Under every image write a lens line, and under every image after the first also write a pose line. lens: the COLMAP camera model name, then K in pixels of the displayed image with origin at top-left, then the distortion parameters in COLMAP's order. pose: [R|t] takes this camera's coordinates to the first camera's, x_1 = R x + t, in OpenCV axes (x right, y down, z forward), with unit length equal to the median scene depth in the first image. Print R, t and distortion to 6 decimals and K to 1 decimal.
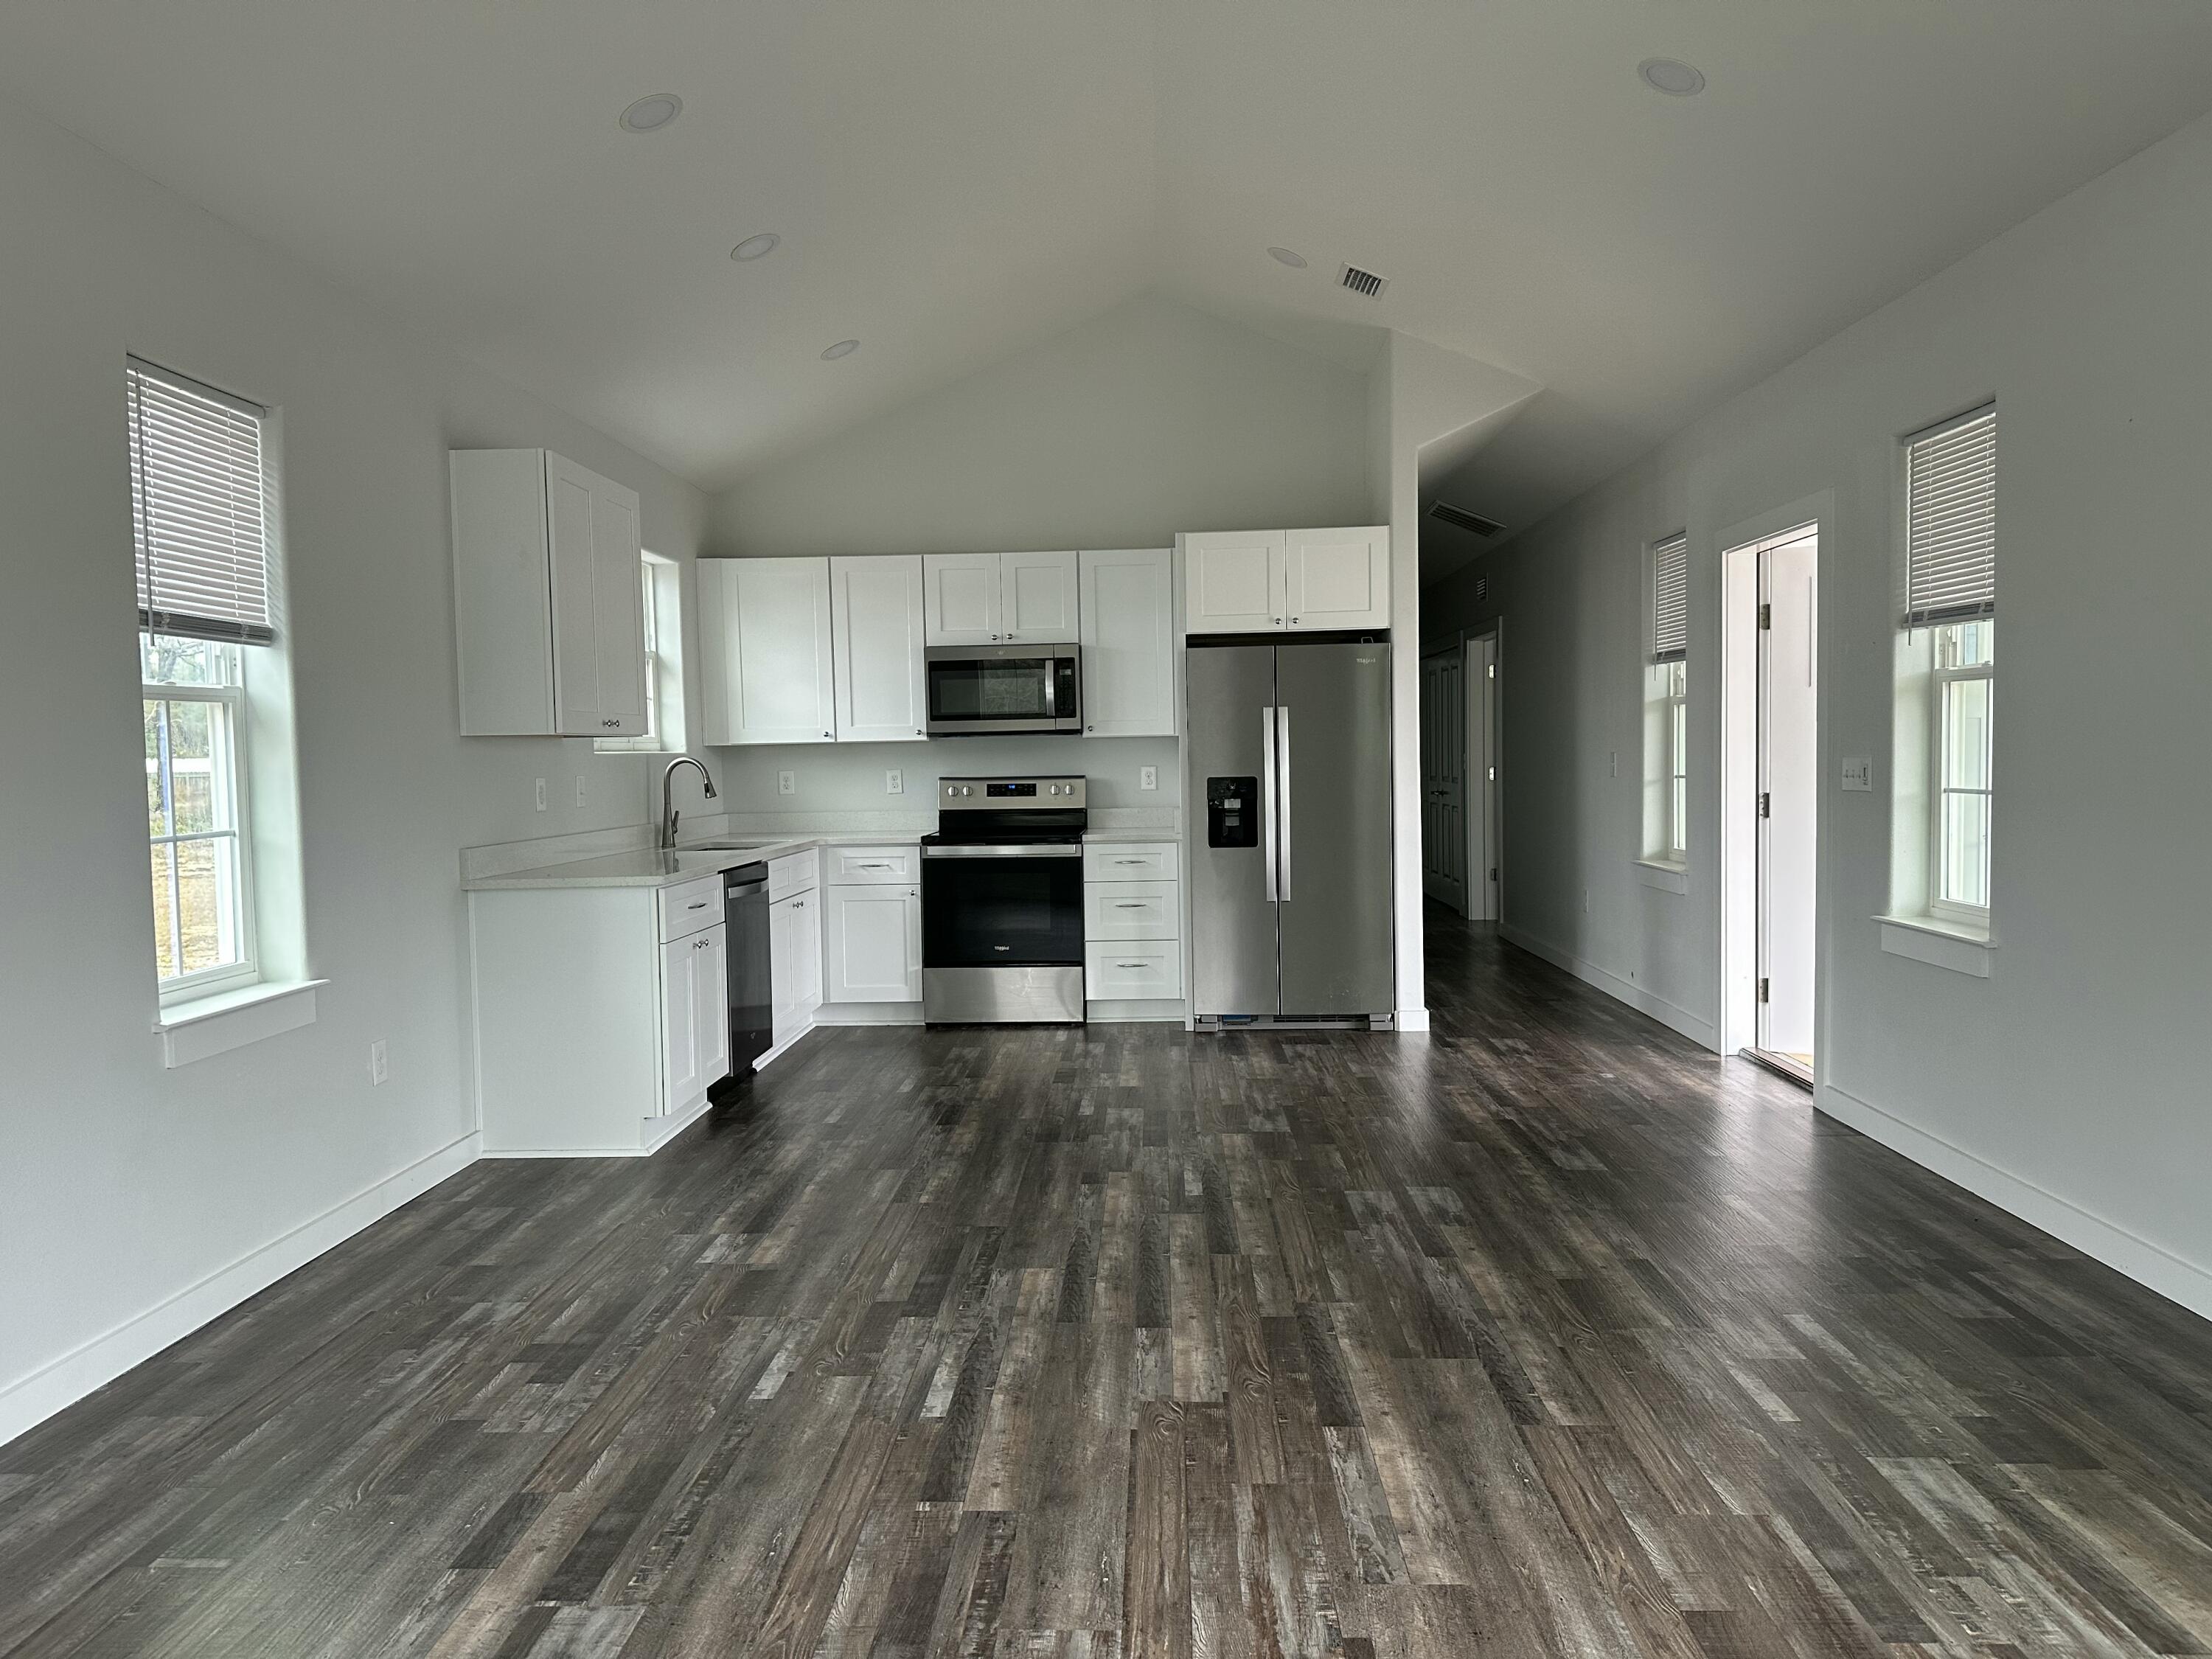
lens RADIAL K [[1570.3, 0, 1093.5], [0, 1570.3, 836.5], [0, 0, 1]] dist [0.086105, -0.082436]
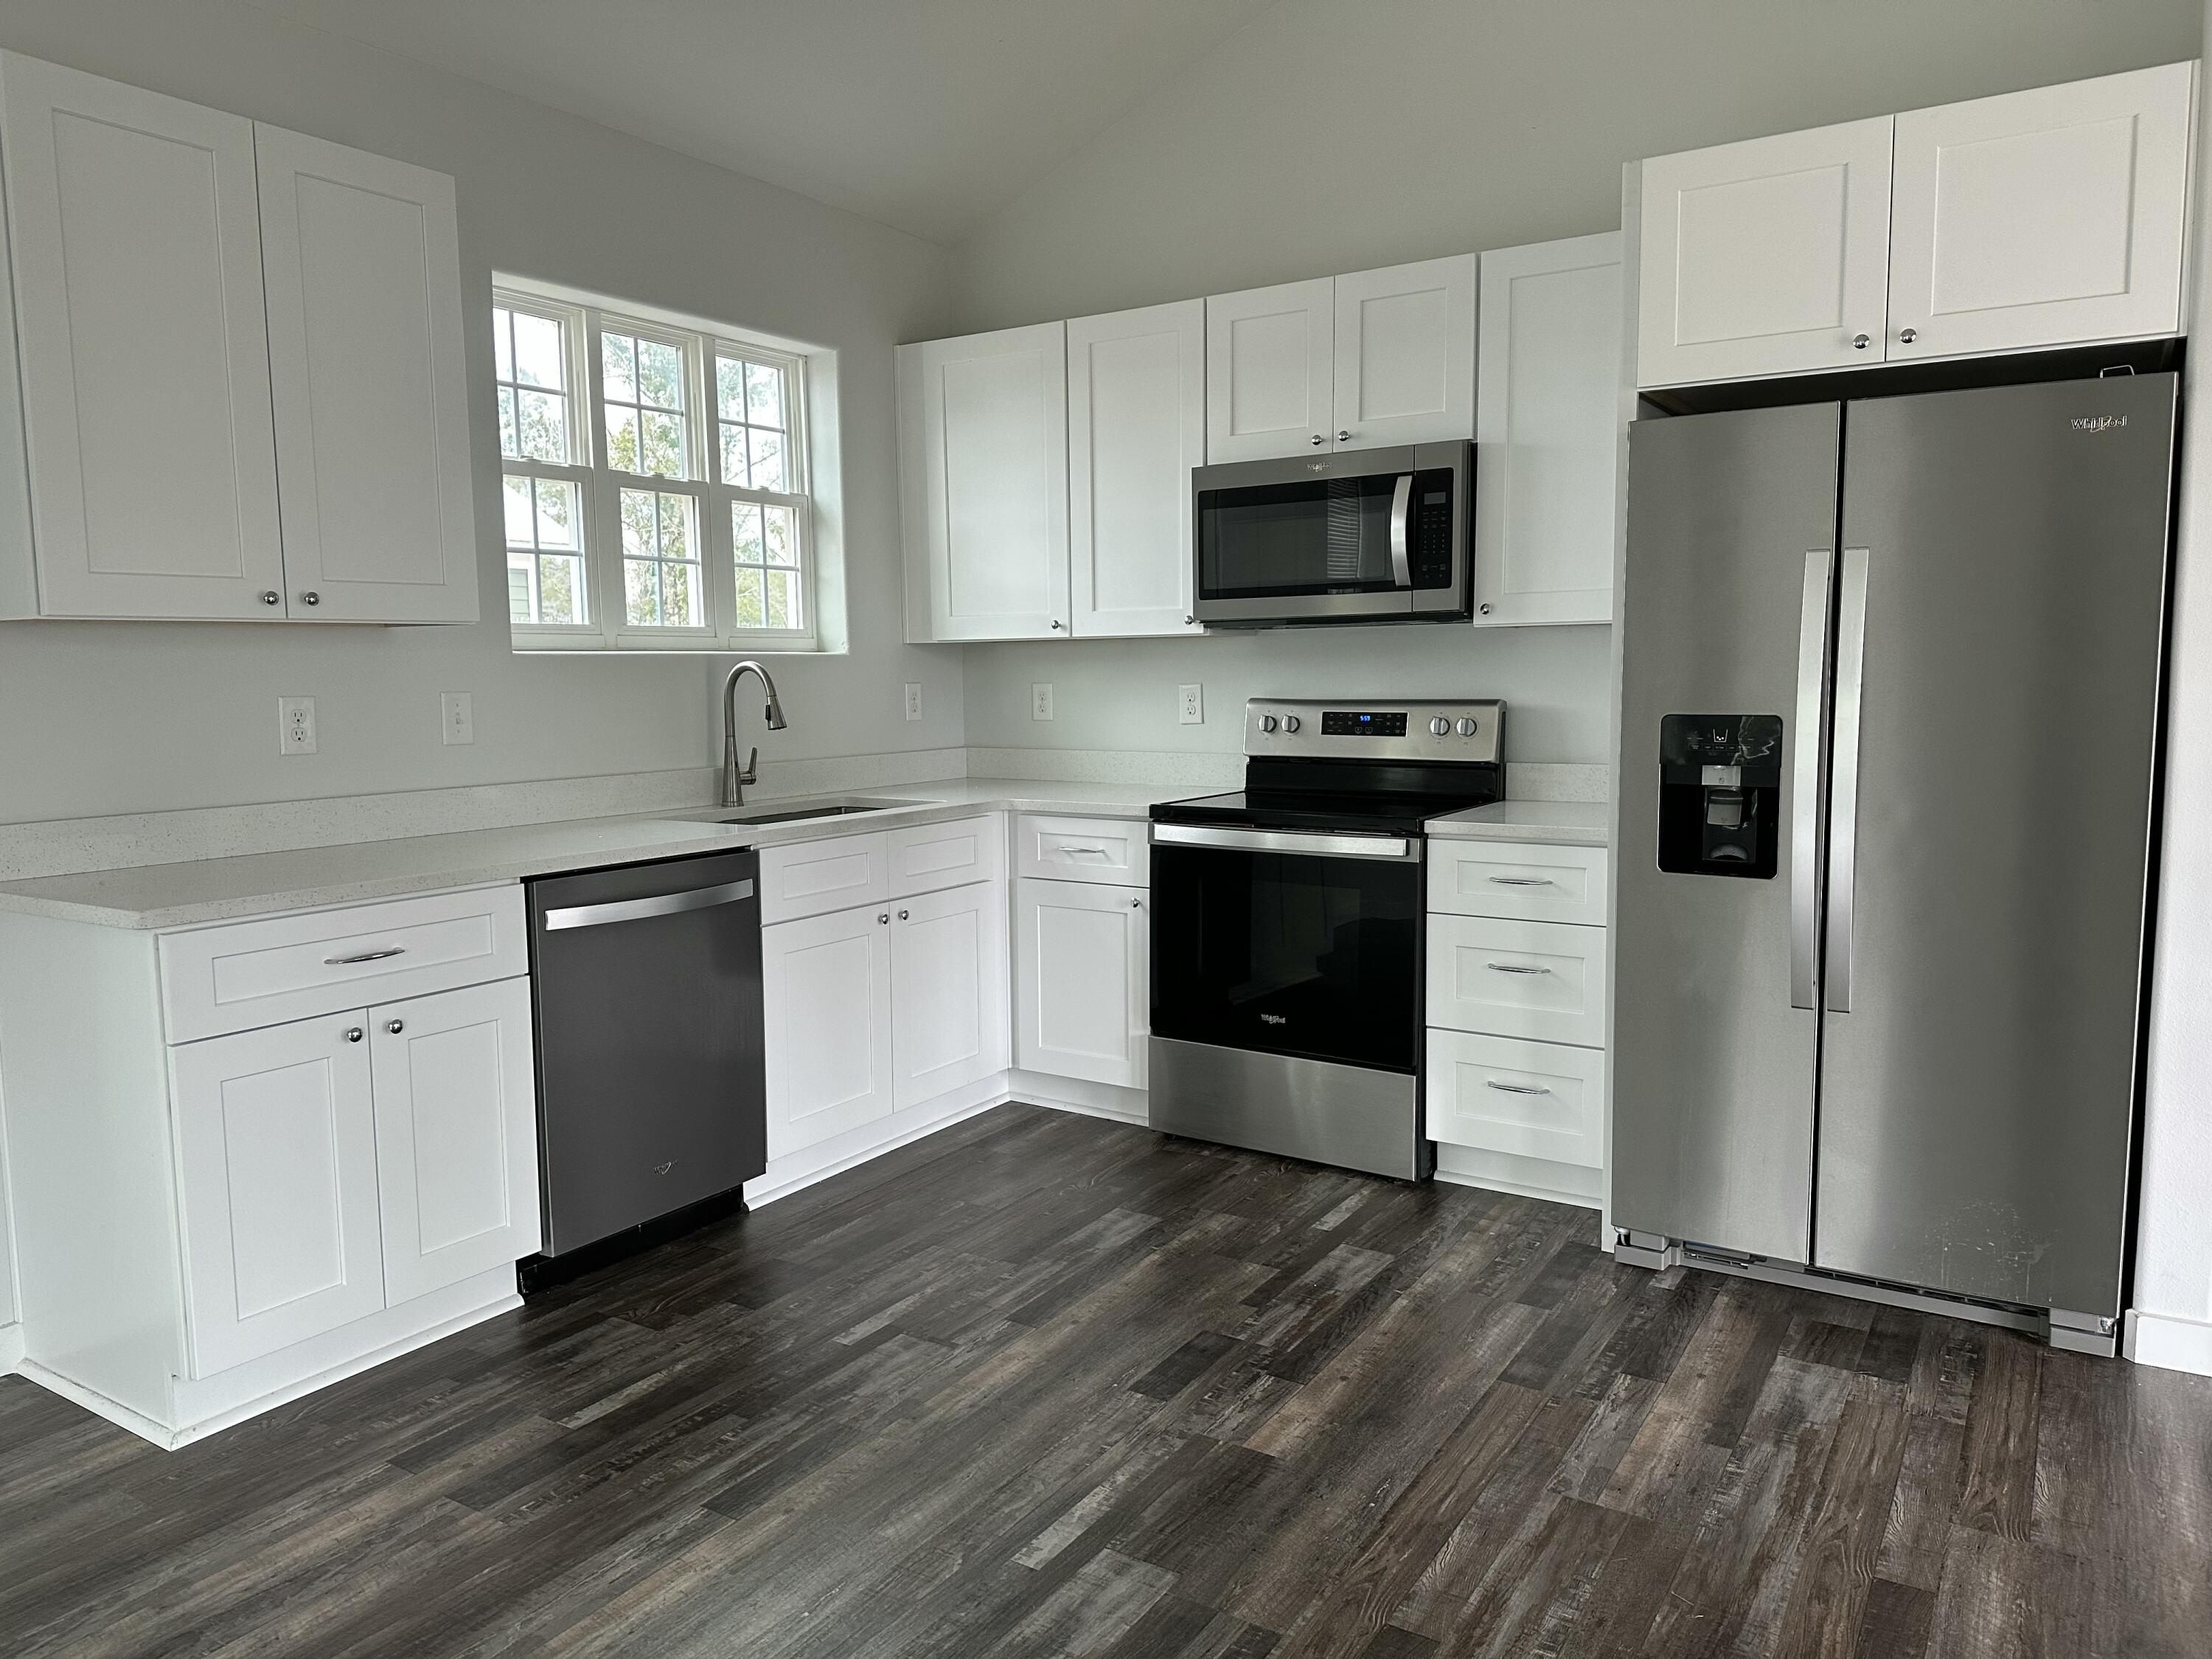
lens RADIAL K [[1570.3, 0, 1054.0], [0, 1570.3, 850.3], [0, 0, 1]] dist [0.086105, -0.082436]
pose [[0.863923, 0.070079, -0.498724, 0.141278], [-0.031827, 0.995889, 0.084806, -0.030155], [0.502617, -0.057393, 0.862602, 0.483749]]
